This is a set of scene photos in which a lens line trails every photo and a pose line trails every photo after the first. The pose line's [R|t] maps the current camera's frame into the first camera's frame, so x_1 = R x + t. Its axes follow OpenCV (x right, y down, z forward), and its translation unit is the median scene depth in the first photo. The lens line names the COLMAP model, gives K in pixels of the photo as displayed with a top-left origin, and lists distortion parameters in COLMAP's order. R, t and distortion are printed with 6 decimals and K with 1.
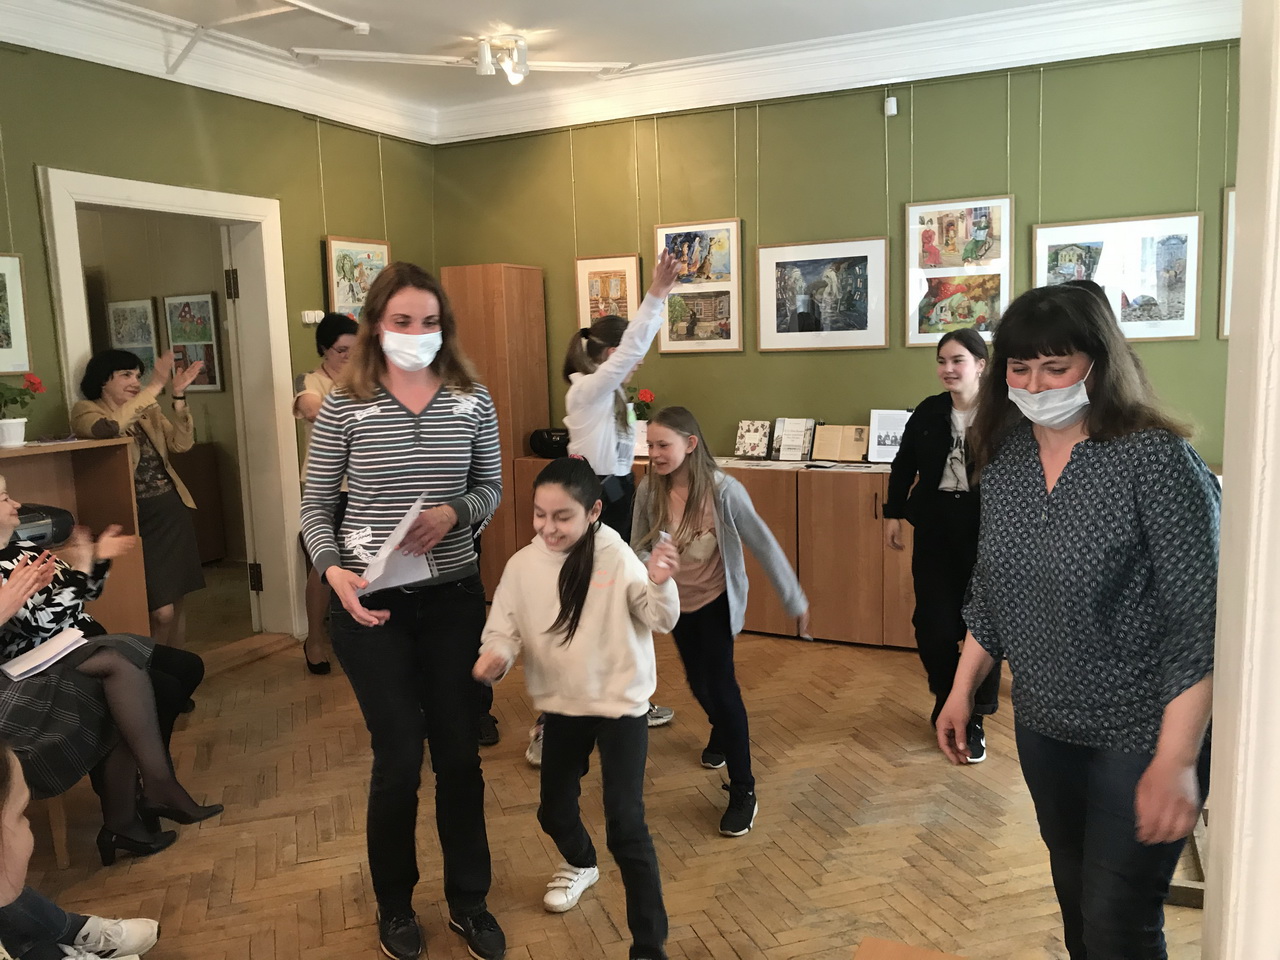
lens RADIAL K [[1045.2, 0, 636.0], [0, 1045.2, 470.4], [0, 0, 1]] dist [0.060887, -0.075540]
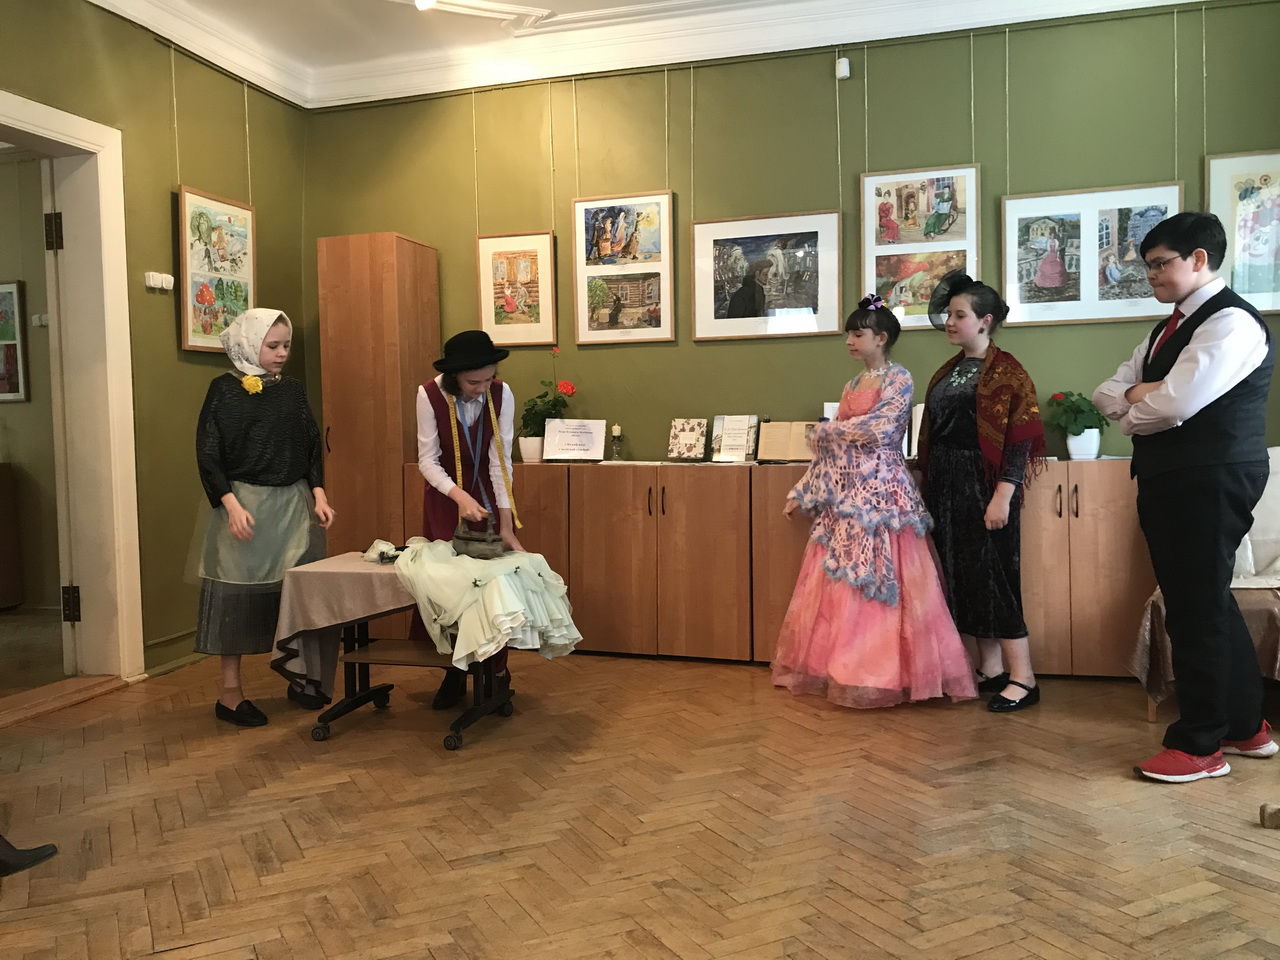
lens RADIAL K [[1045.2, 0, 628.9], [0, 1045.2, 475.0], [0, 0, 1]] dist [0.060887, -0.075540]
pose [[0.987481, 0.007520, 0.157560, -0.080861], [0.005833, 0.996439, -0.084115, 0.079503], [-0.157631, 0.083981, 0.983920, 0.163740]]
